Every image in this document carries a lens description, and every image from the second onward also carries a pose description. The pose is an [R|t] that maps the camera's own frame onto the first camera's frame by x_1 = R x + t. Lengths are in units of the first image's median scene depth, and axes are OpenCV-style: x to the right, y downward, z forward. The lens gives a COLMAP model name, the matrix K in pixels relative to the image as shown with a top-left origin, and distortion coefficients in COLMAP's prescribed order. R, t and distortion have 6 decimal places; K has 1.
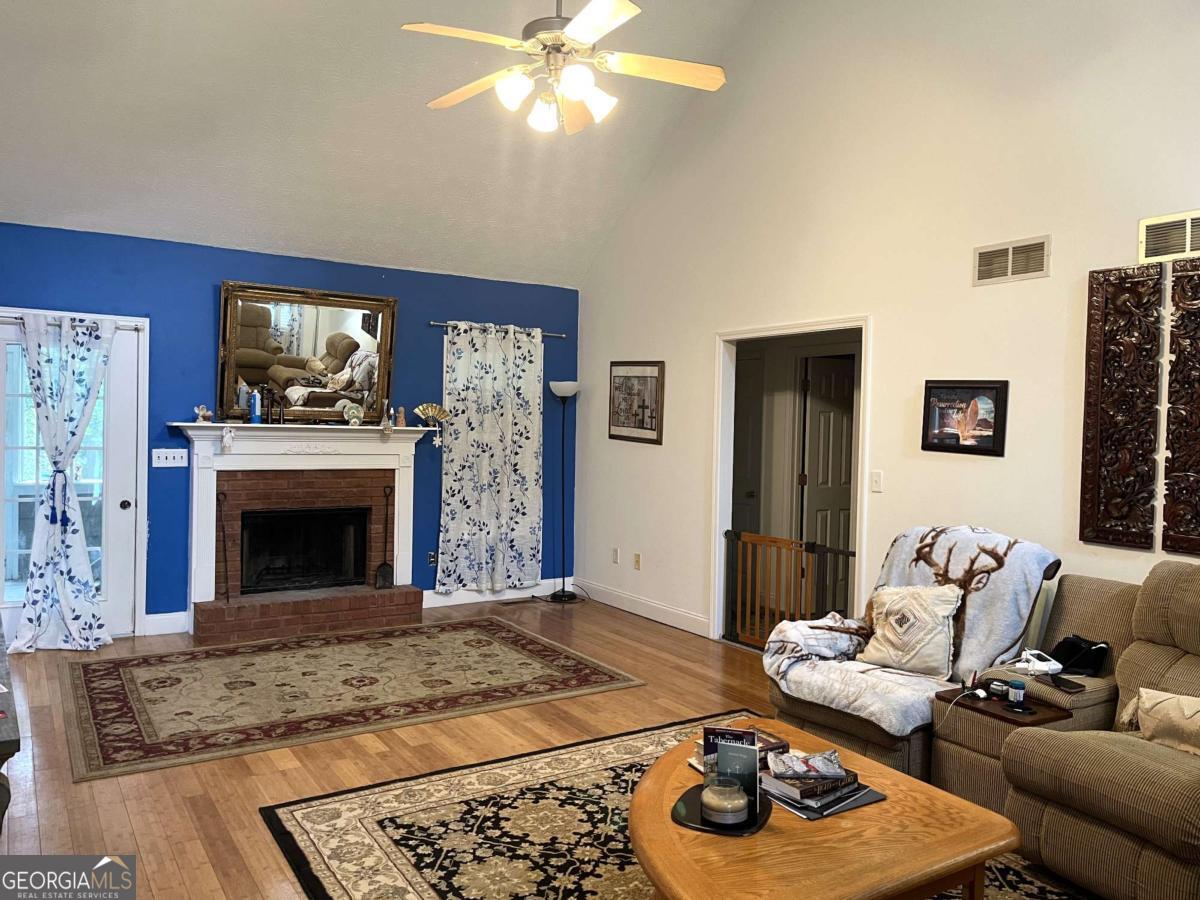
lens RADIAL K [[905.2, 0, 602.6], [0, 905.2, 454.0], [0, 0, 1]] dist [0.005391, -0.004116]
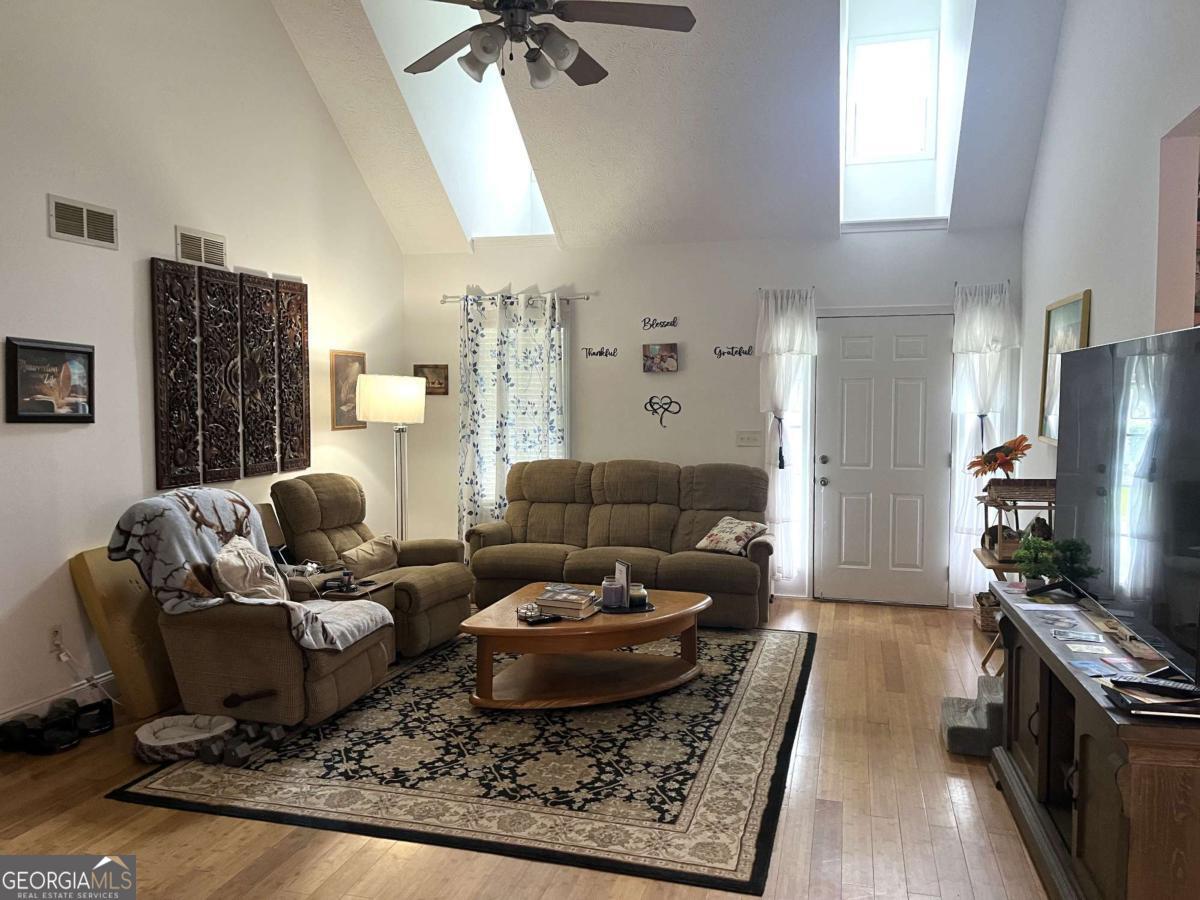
lens RADIAL K [[905.2, 0, 603.0], [0, 905.2, 445.0], [0, 0, 1]] dist [0.005391, -0.004116]
pose [[-0.667320, -0.066147, 0.741828, -0.837826], [0.008101, 0.995345, 0.096040, -0.080944], [-0.744727, 0.070099, -0.663678, 1.579462]]
